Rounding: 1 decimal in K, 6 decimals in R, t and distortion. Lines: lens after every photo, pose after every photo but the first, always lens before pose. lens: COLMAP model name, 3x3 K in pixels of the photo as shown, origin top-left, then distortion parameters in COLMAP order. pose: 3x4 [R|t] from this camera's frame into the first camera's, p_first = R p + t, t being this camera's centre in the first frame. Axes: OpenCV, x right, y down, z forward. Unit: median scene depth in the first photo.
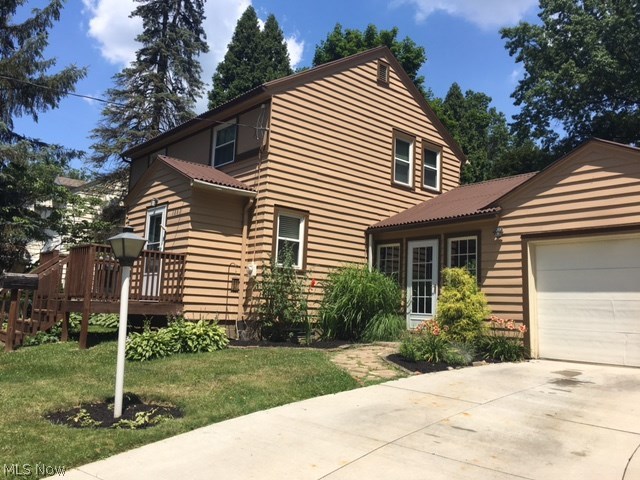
lens RADIAL K [[543.3, 0, 326.3], [0, 543.3, 237.1], [0, 0, 1]] dist [0.044746, -0.027019]
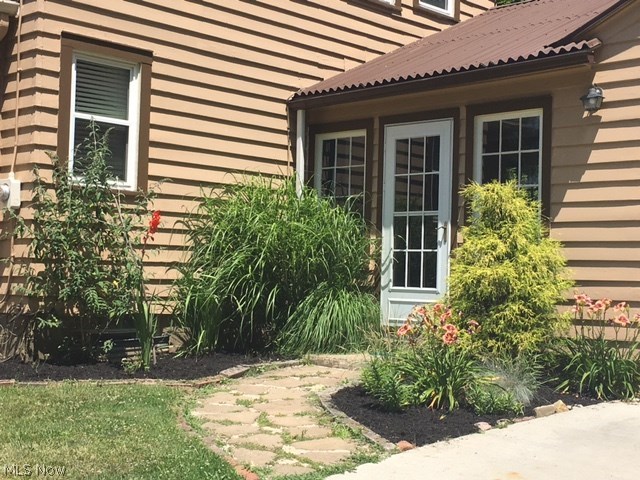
lens RADIAL K [[997.0, 0, 330.5], [0, 997.0, 228.8], [0, 0, 1]] dist [0.068366, 0.000000]
pose [[0.995843, -0.012528, 0.090226, 0.036236], [0.004065, 0.995622, 0.093381, 0.017397], [-0.091001, -0.092626, 0.991534, 0.216853]]
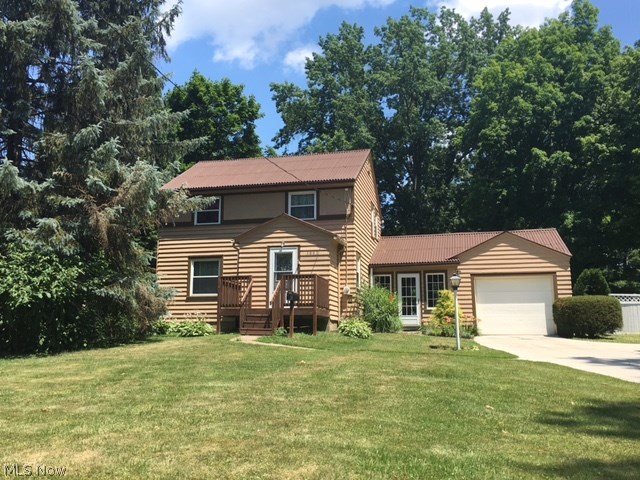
lens RADIAL K [[595.9, 0, 318.2], [0, 595.9, 240.3], [0, 0, 1]] dist [0.059848, 0.000000]
pose [[0.815423, 0.056586, 0.576094, -1.241414], [-0.047105, 0.998397, -0.031392, -0.028676], [-0.576946, -0.001539, 0.816781, -0.420298]]
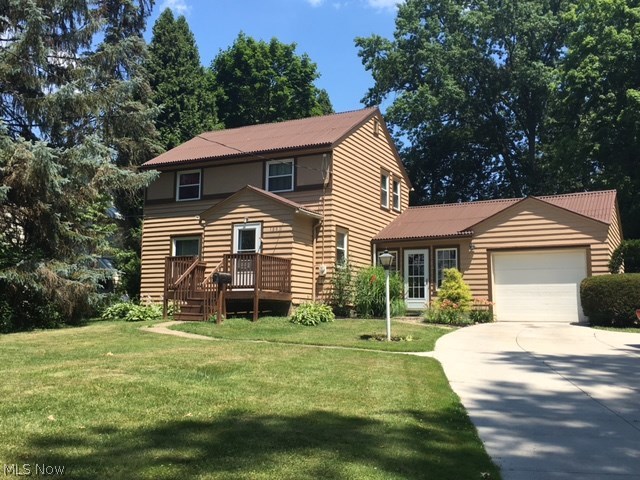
lens RADIAL K [[653.4, 0, 322.4], [0, 653.4, 236.6], [0, 0, 1]] dist [0.053962, 0.000000]
pose [[0.929652, 0.016932, 0.368050, -0.773125], [-0.023790, 0.999617, 0.014105, -0.052025], [-0.367670, -0.021869, 0.929699, -0.615904]]
